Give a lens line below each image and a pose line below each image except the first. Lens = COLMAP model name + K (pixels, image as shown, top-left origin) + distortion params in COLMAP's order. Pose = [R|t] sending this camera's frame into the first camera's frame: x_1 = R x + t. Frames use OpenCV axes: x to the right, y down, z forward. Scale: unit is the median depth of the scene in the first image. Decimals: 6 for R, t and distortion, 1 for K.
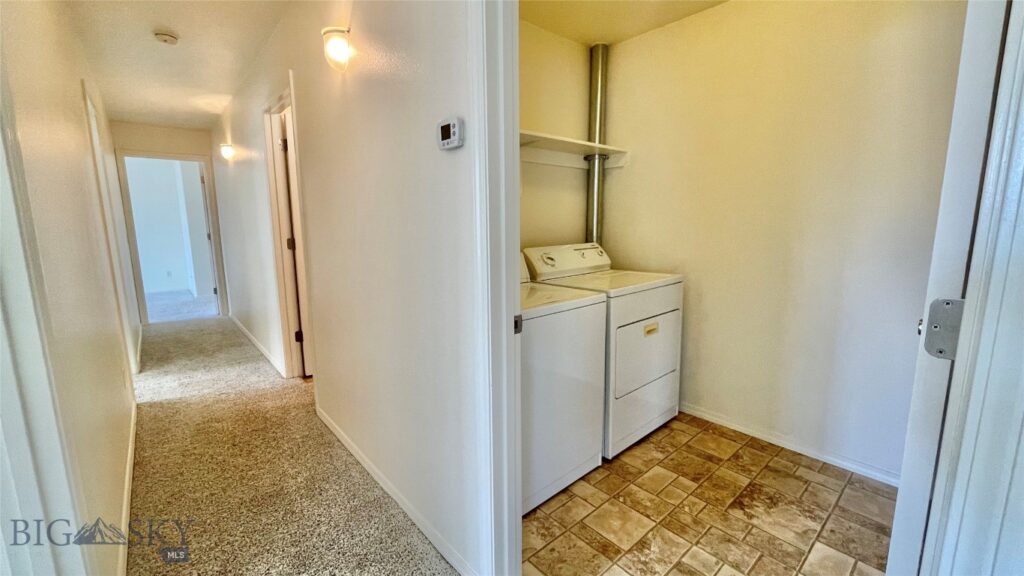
lens RADIAL K [[414.3, 0, 485.5], [0, 414.3, 294.7], [0, 0, 1]] dist [0.002166, 0.000194]
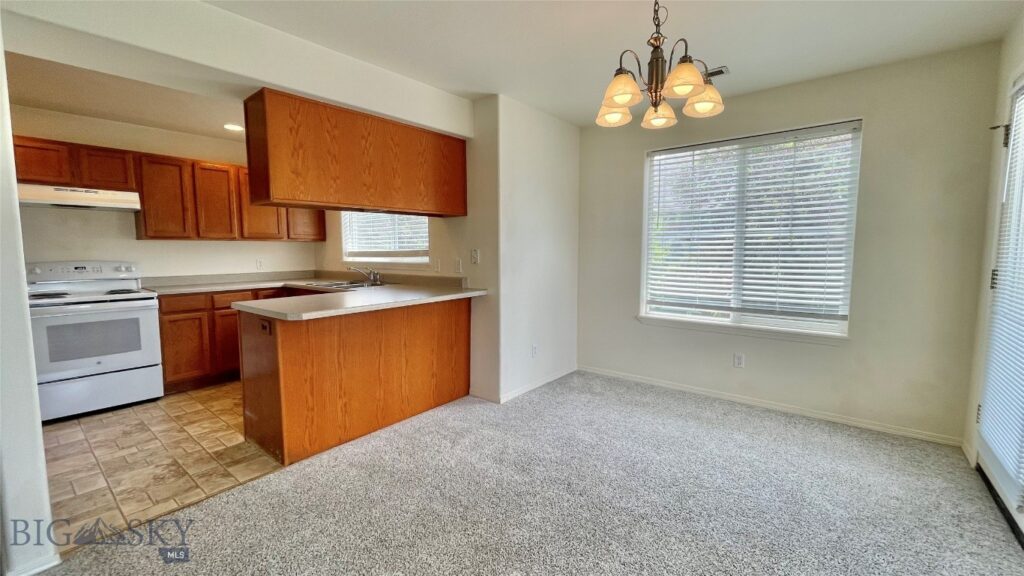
lens RADIAL K [[414.3, 0, 476.3], [0, 414.3, 282.2], [0, 0, 1]] dist [0.002166, 0.000194]
pose [[0.157970, 0.101332, -0.982231, 2.014215], [-0.149100, 0.985763, 0.077717, -0.295282], [0.976122, 0.134173, 0.170829, 1.664095]]
